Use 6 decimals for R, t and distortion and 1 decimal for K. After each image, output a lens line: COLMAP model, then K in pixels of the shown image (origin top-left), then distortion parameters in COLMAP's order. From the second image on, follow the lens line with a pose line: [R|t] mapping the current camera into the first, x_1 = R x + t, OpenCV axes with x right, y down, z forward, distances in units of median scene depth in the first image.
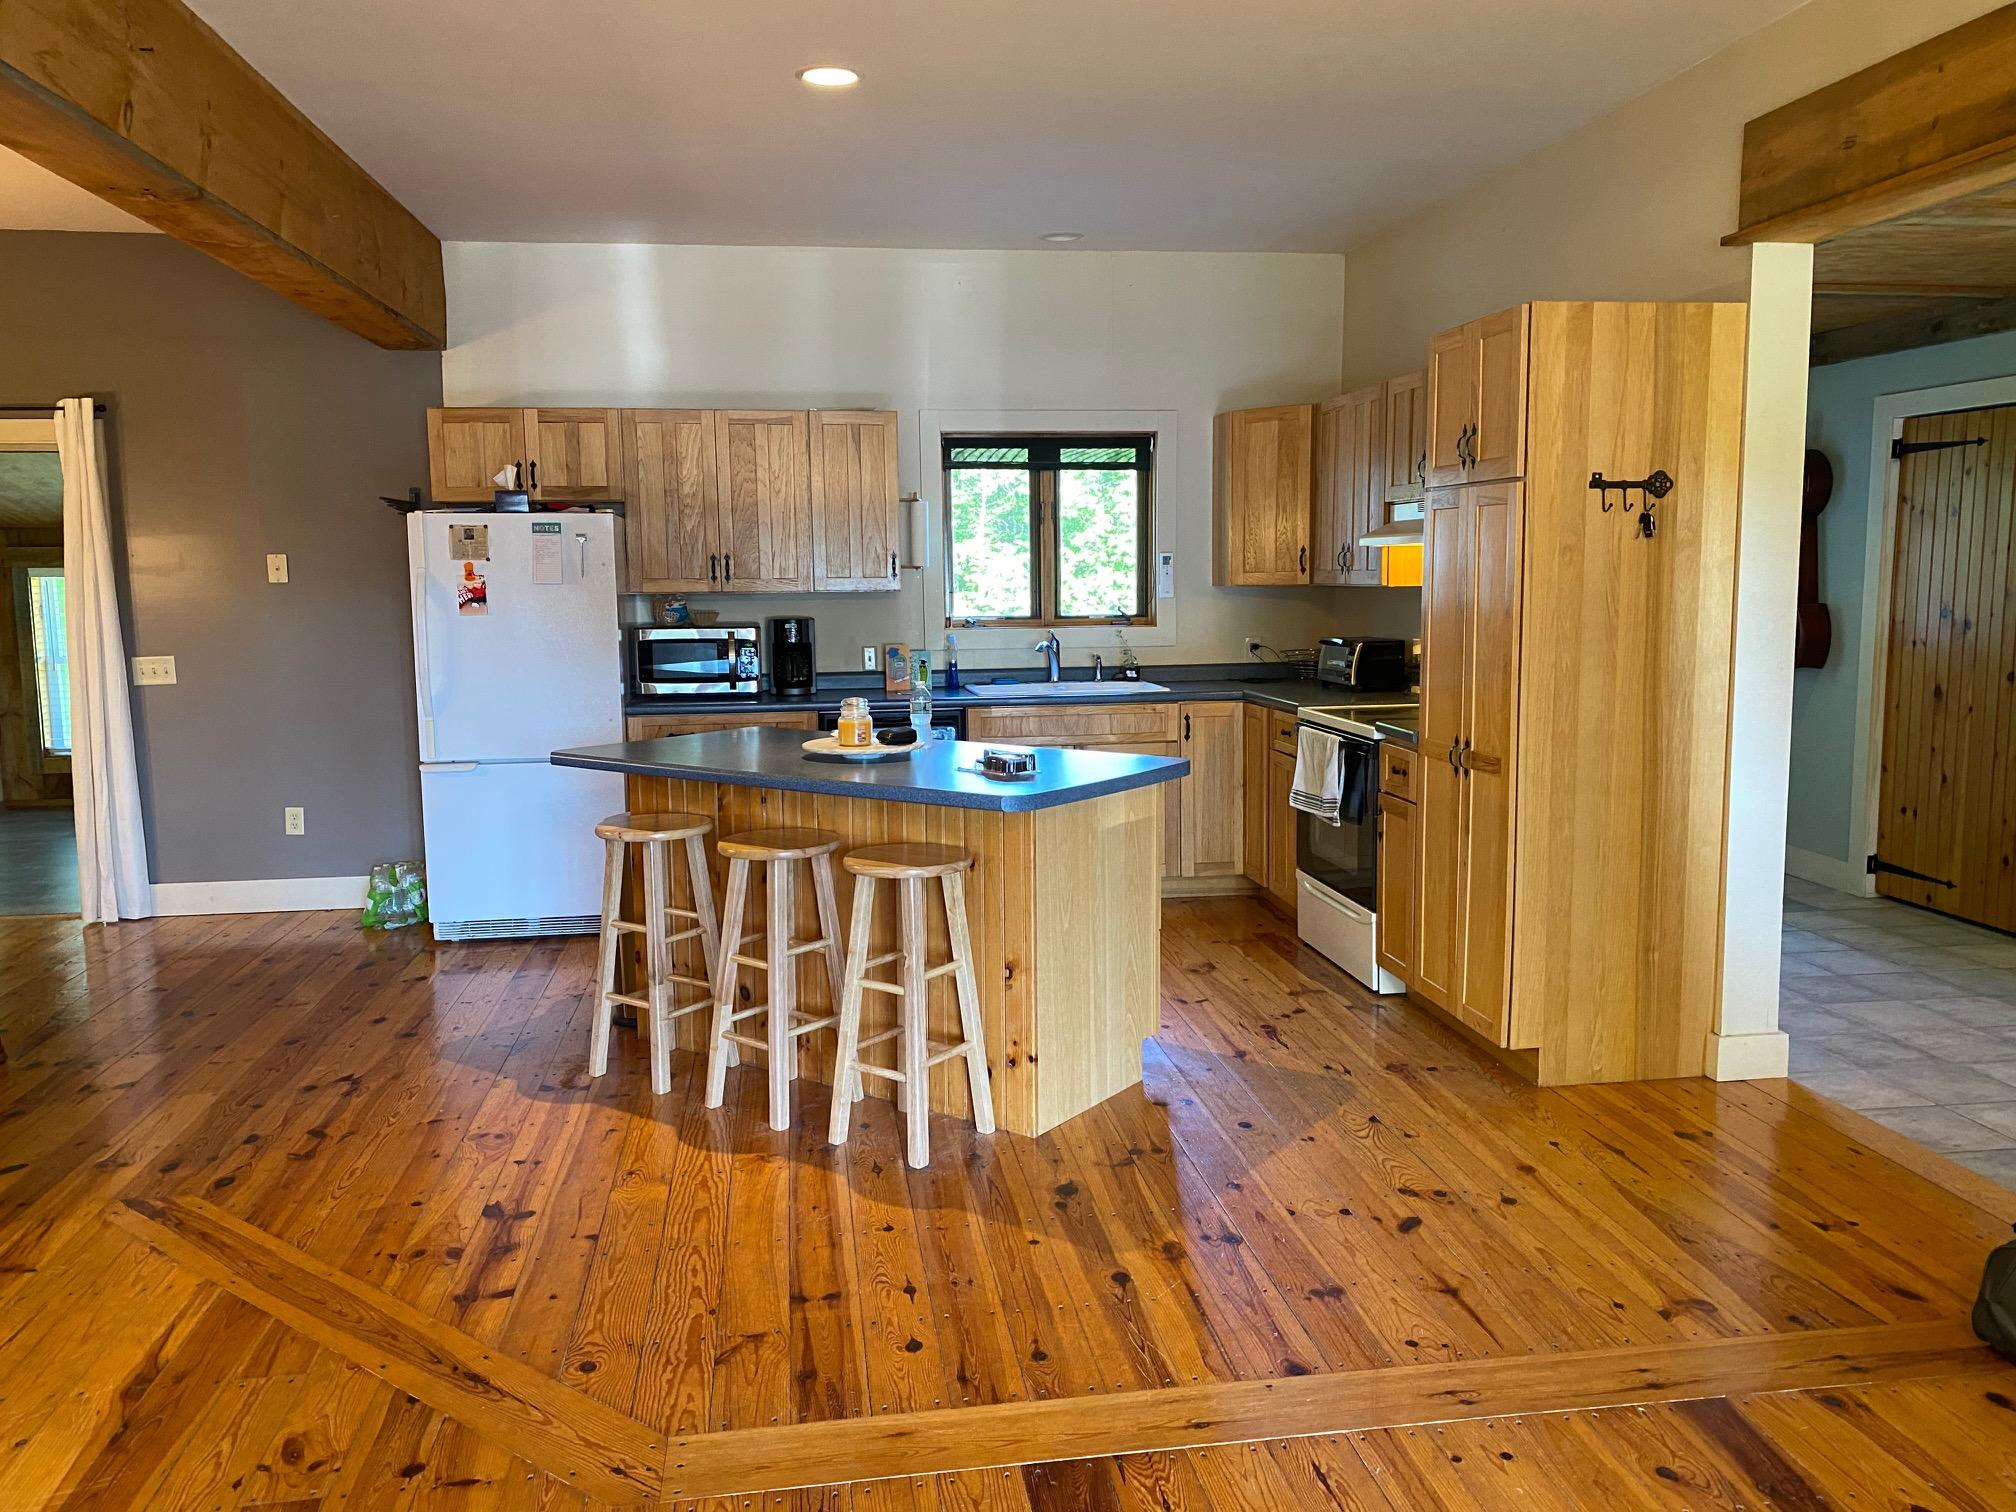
lens RADIAL K [[1542.1, 0, 1013.7], [0, 1542.1, 756.3], [0, 0, 1]] dist [0.049957, -0.035201]
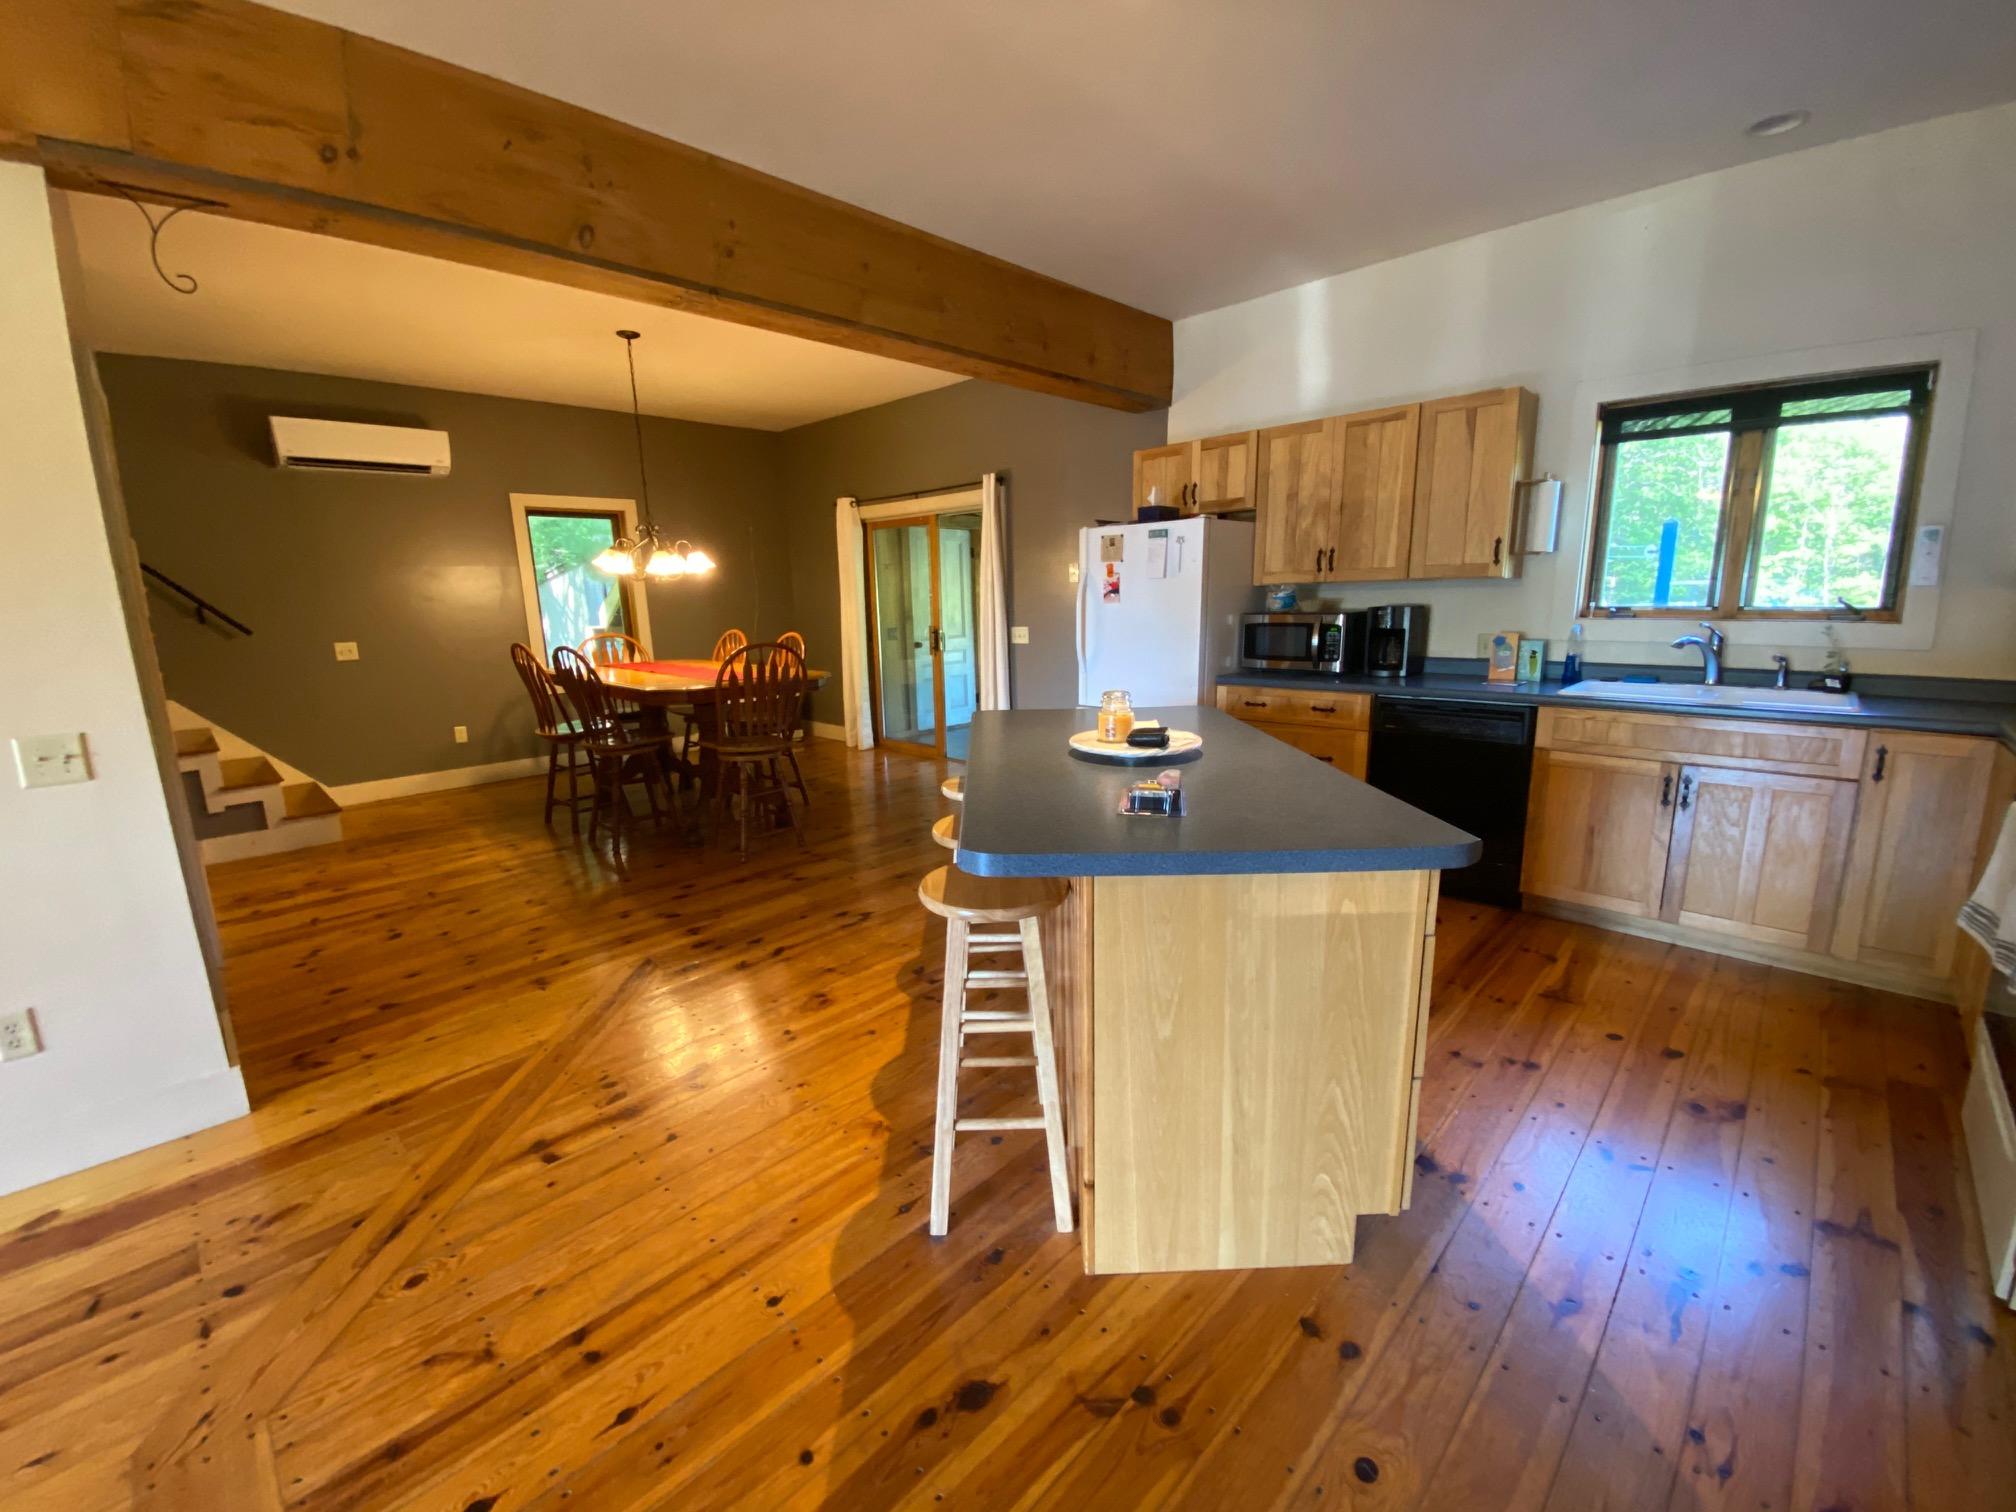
lens RADIAL K [[809.9, 0, 1001.4], [0, 809.9, 772.4], [0, 0, 1]] dist [-0.009100, -0.001673]
pose [[0.589820, 0.170668, -0.789294, 0.169390], [-0.075738, 0.984795, 0.156343, -0.043719], [0.803975, -0.032434, 0.593778, 0.451563]]
